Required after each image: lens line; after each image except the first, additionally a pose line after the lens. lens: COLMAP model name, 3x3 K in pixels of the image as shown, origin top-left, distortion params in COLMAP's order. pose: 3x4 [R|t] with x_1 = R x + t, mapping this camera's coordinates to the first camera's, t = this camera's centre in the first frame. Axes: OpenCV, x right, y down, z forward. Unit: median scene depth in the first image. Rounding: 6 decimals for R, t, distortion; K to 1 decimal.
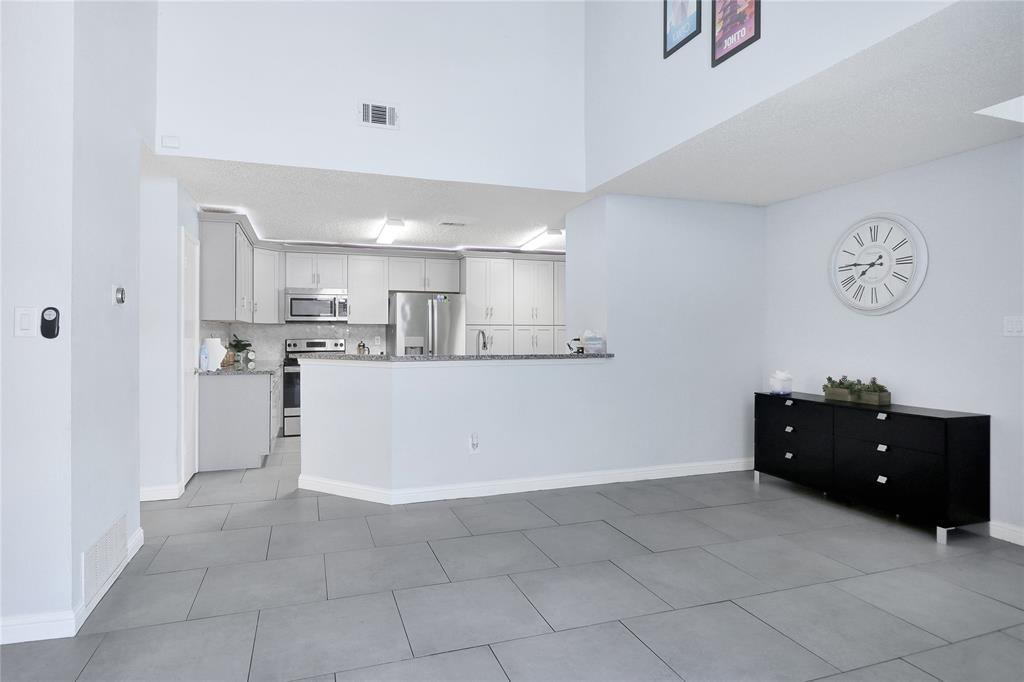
lens RADIAL K [[572.9, 0, 499.3], [0, 572.9, 332.3], [0, 0, 1]] dist [-0.004523, -0.002095]
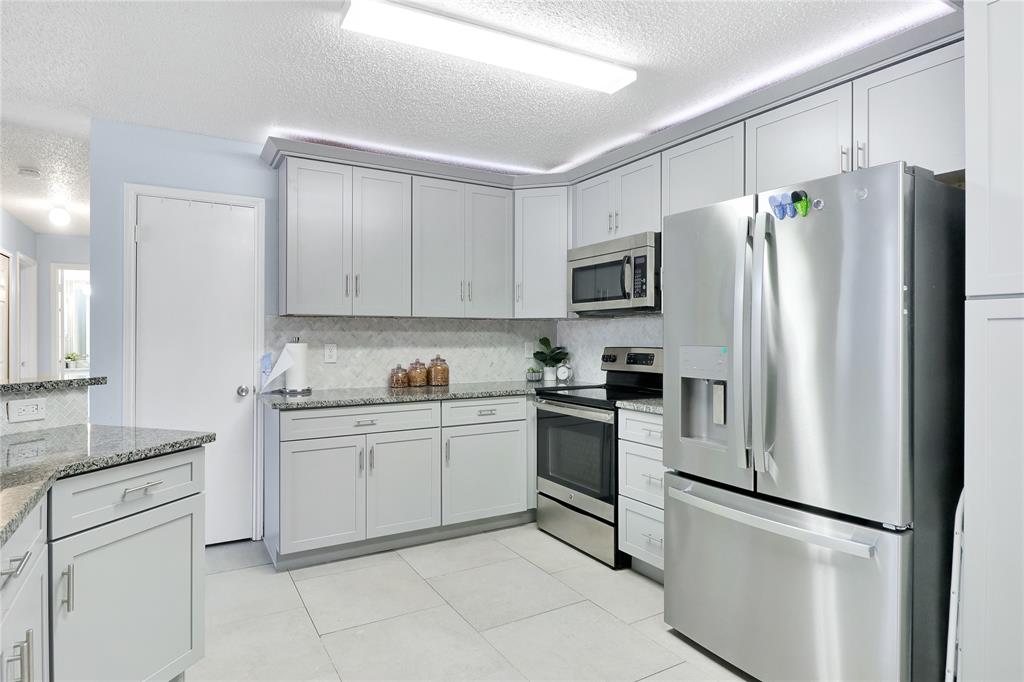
lens RADIAL K [[569.1, 0, 498.0], [0, 569.1, 336.1], [0, 0, 1]] dist [-0.002750, -0.001723]
pose [[0.189624, 0.000899, -0.981856, 0.130872], [0.001914, 0.999997, 0.001286, 0.001115], [0.981855, -0.002123, 0.189621, 0.808099]]
